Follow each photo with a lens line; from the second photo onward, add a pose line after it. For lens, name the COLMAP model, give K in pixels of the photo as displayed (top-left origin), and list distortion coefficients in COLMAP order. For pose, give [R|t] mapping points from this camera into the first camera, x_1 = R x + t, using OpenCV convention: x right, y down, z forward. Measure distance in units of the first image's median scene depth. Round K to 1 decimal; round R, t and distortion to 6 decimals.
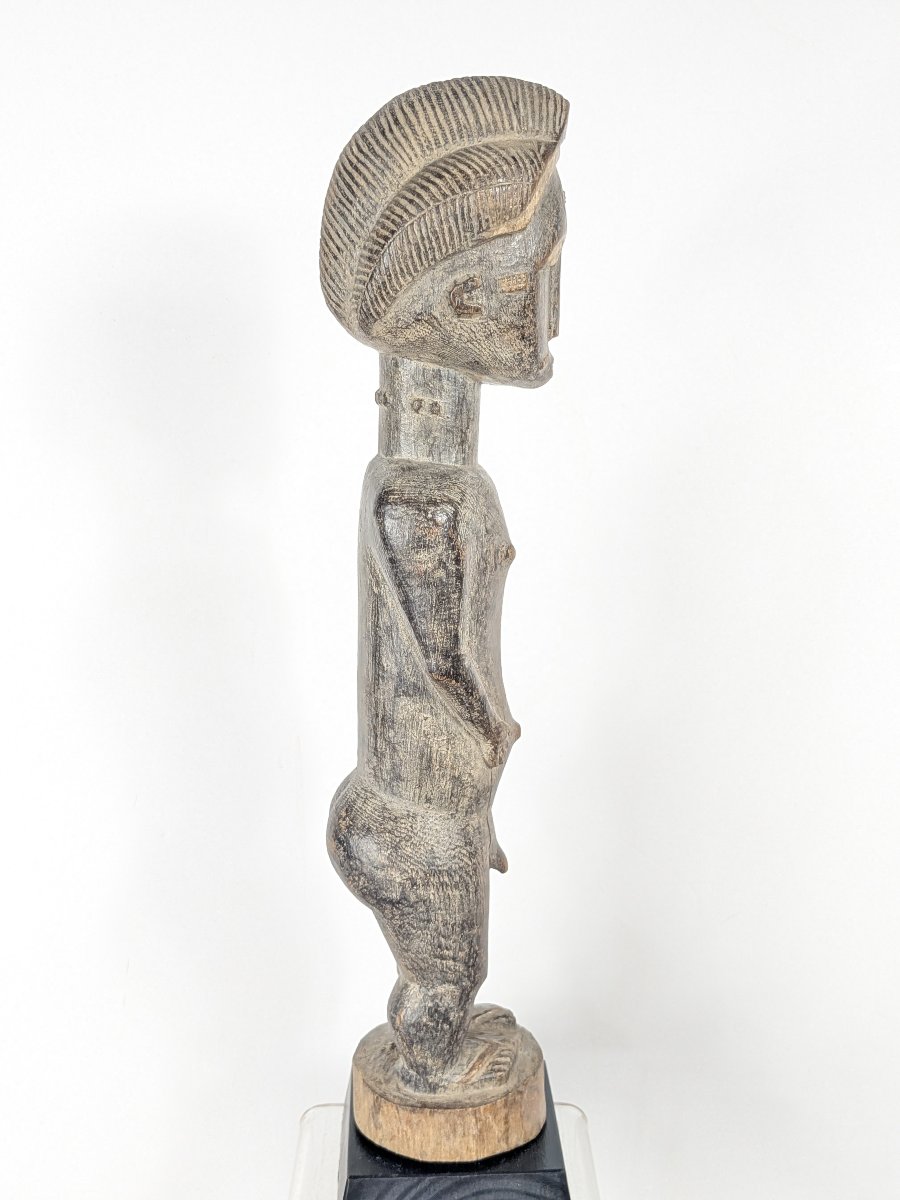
lens RADIAL K [[1472.9, 0, 450.0], [0, 1472.9, 600.0], [0, 0, 1]] dist [0.129917, -0.312569]
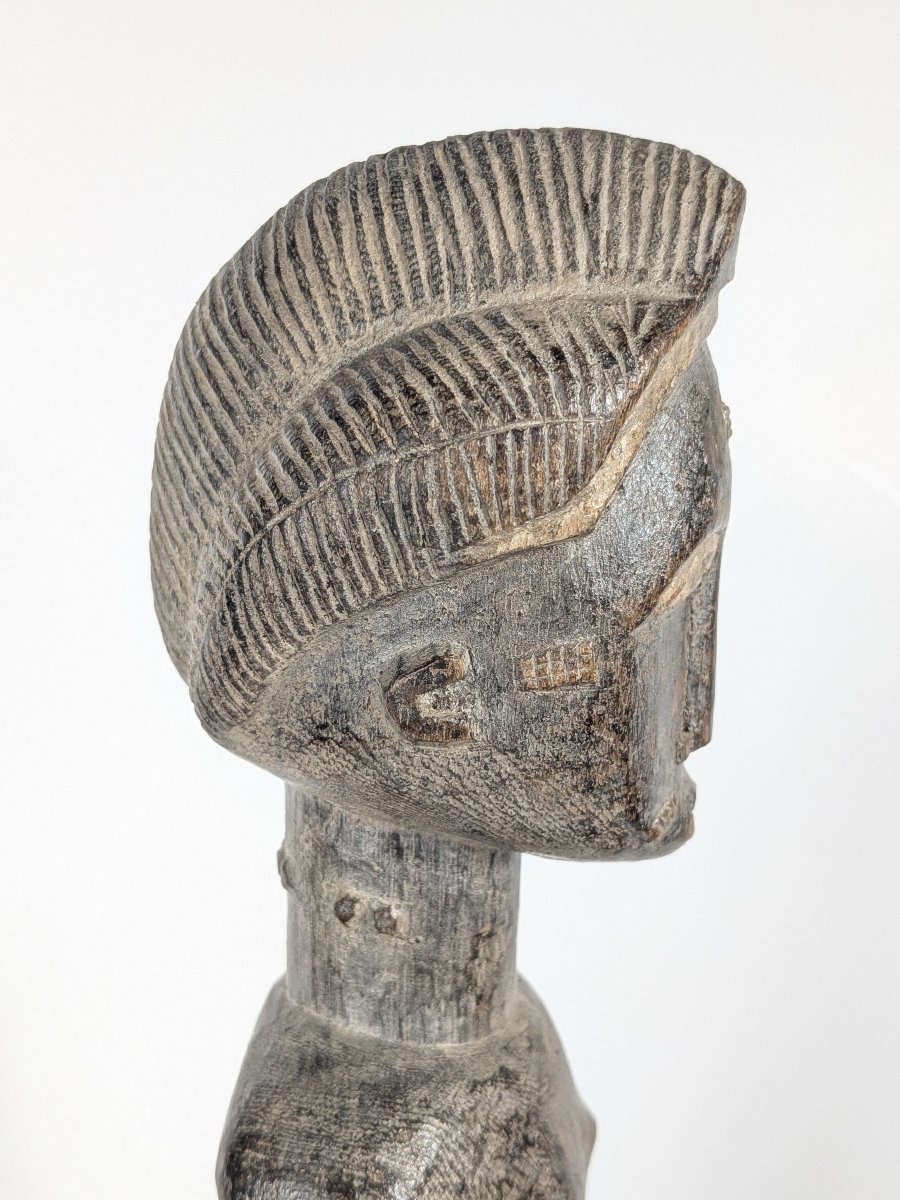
lens RADIAL K [[1472.9, 0, 450.0], [0, 1472.9, 600.0], [0, 0, 1]] dist [0.129917, -0.312569]
pose [[0.969273, 0.049251, -0.241007, 0.107185], [-0.049065, 0.998773, 0.006777, -0.232322], [0.241045, 0.005256, 0.970500, 0.623210]]
